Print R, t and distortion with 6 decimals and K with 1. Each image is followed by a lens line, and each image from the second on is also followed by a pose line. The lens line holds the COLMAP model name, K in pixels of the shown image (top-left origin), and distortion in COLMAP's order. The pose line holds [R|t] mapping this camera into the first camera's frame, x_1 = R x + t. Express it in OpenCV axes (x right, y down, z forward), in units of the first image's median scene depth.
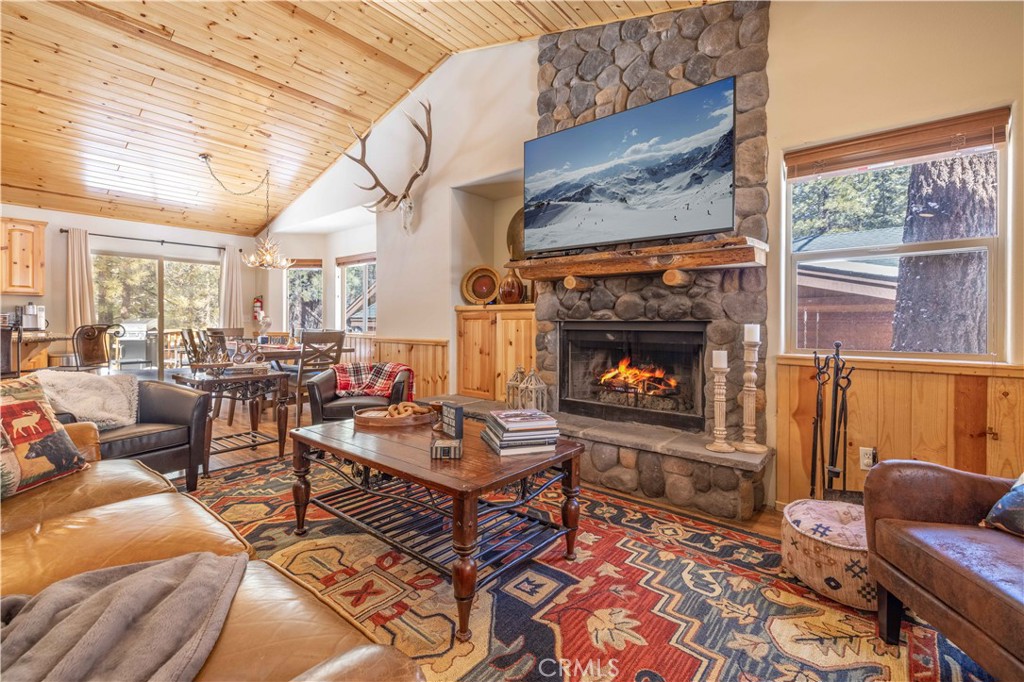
lens RADIAL K [[450.7, 0, 506.0], [0, 450.7, 327.9], [0, 0, 1]] dist [0.001722, -0.000361]
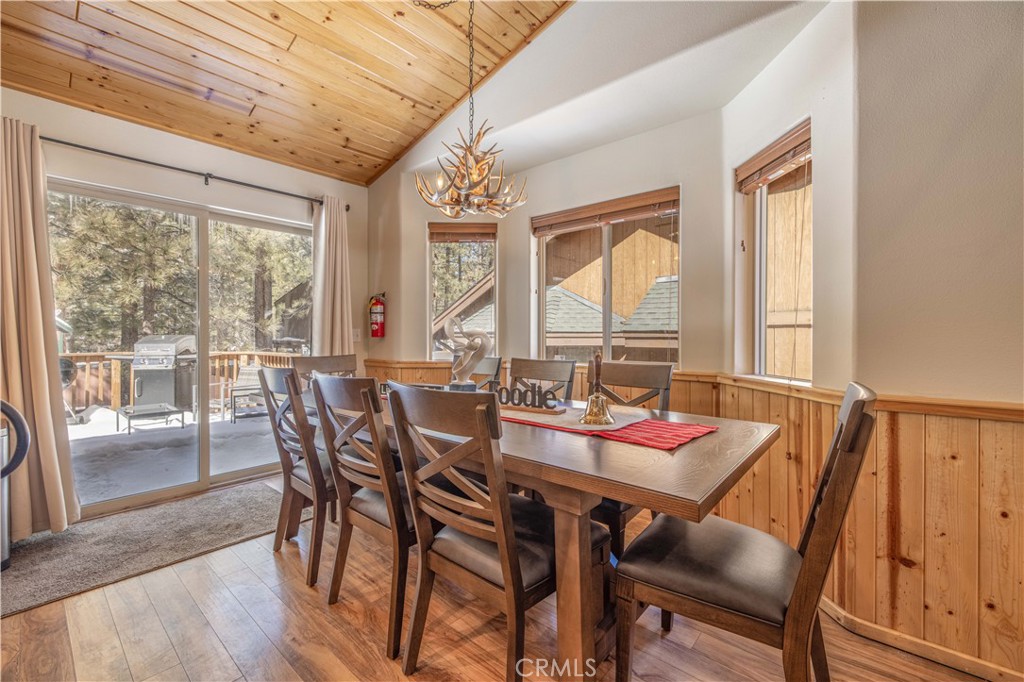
lens RADIAL K [[433.9, 0, 509.8], [0, 433.9, 337.0], [0, 0, 1]] dist [-0.009729, -0.000039]
pose [[0.999818, -0.007996, -0.017344, -0.393127], [0.007755, 0.999873, -0.013933, -0.011336], [0.017453, 0.013795, 0.999753, 0.501917]]
